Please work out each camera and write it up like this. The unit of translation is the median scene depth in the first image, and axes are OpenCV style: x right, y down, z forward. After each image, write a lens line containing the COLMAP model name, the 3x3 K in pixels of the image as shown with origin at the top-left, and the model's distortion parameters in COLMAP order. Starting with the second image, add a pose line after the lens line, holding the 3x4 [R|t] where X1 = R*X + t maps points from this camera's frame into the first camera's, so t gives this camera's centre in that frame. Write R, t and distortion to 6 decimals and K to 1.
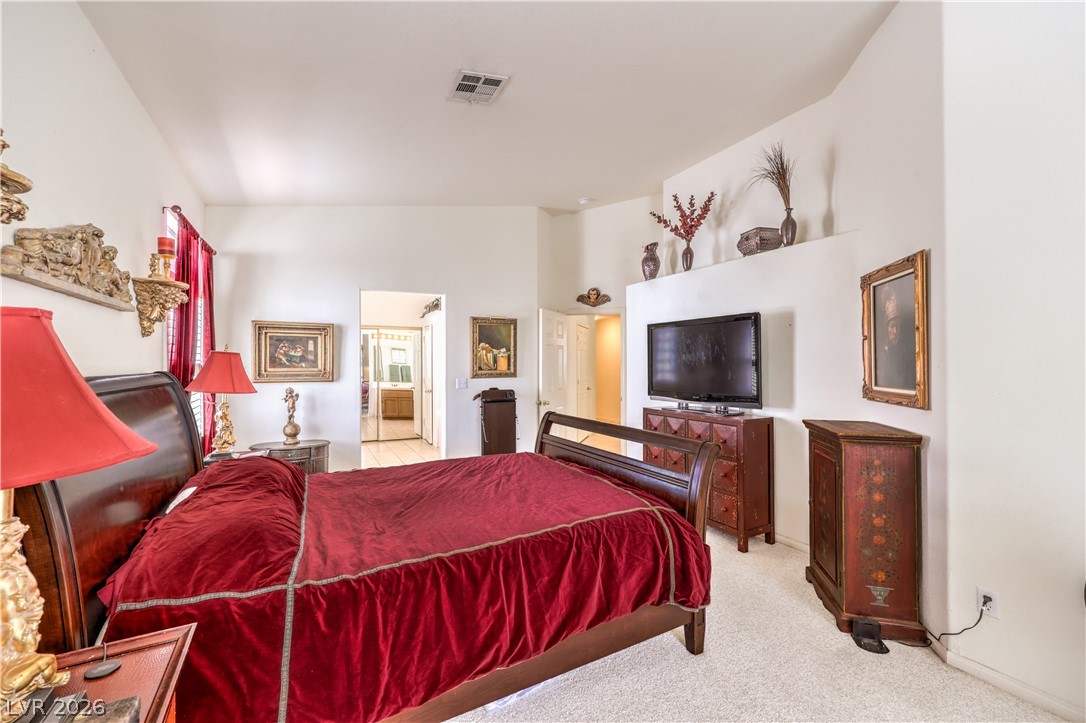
lens RADIAL K [[445.4, 0, 539.1], [0, 445.4, 361.8], [0, 0, 1]] dist [-0.000094, 0.000010]
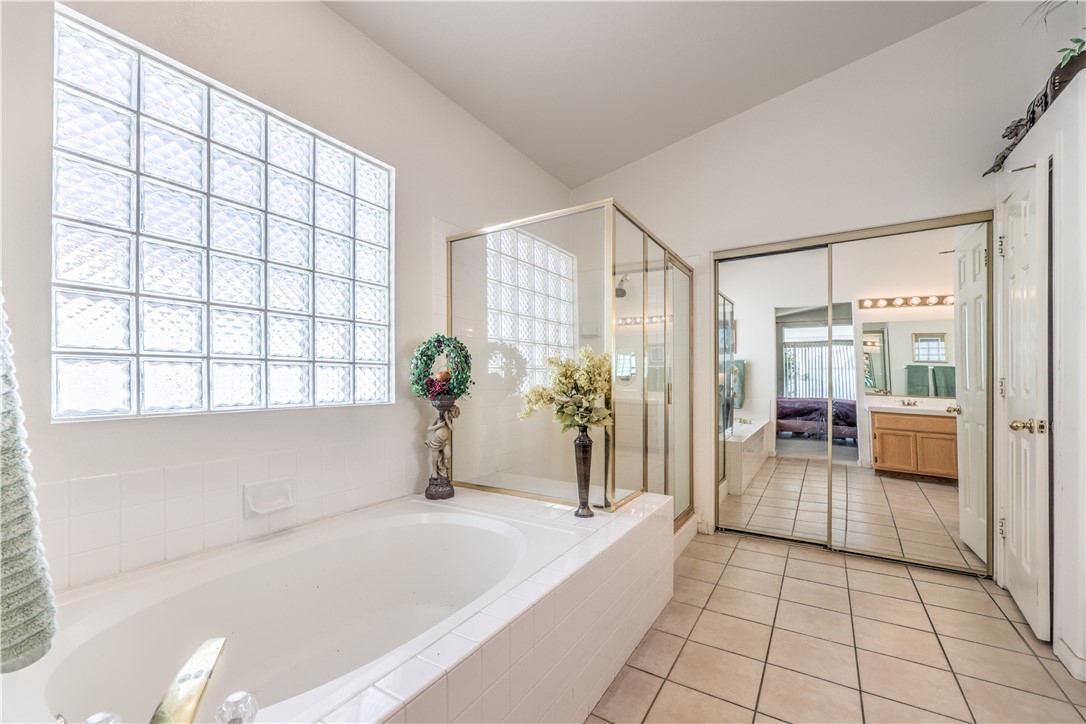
lens RADIAL K [[436.5, 0, 557.9], [0, 436.5, 378.0], [0, 0, 1]] dist [-0.014244, 0.000100]
pose [[0.509242, 0.002480, -0.860620, -0.260822], [0.001864, 0.999990, 0.003984, 0.054410], [0.860621, -0.003633, 0.509233, 0.965947]]
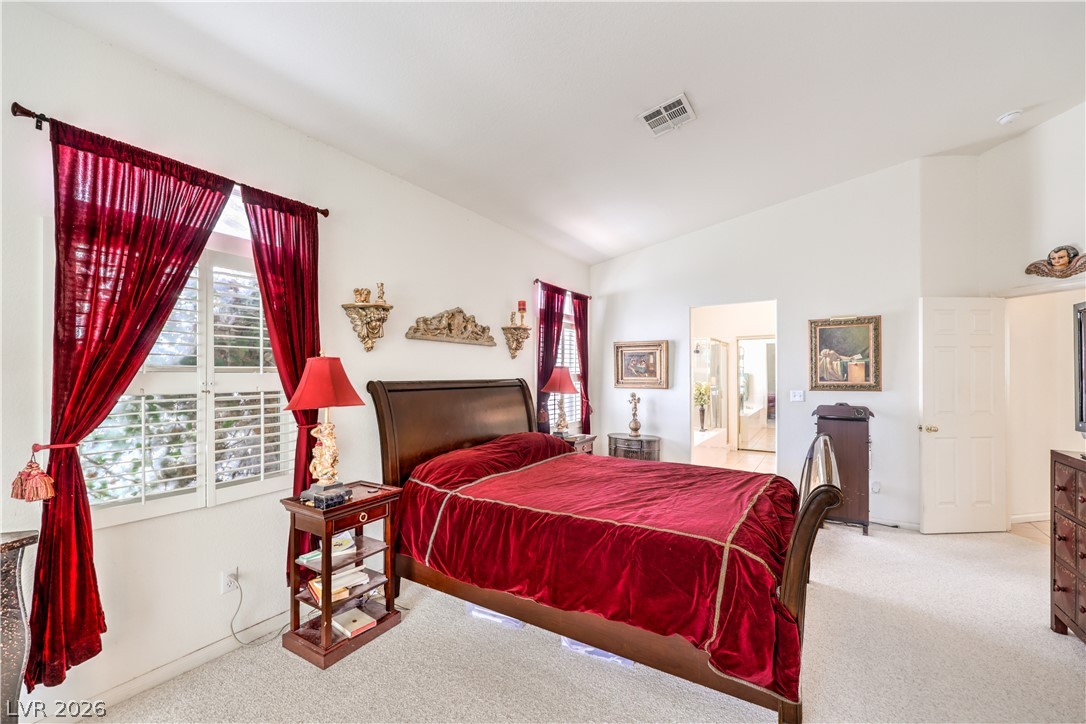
lens RADIAL K [[442.6, 0, 543.7], [0, 442.6, 374.3], [0, 0, 1]] dist [-0.000157, -0.000019]
pose [[0.488373, 0.000918, -0.872634, 0.346125], [0.005860, 0.999973, 0.004332, -0.001349], [0.872615, -0.007229, 0.488355, 0.116712]]
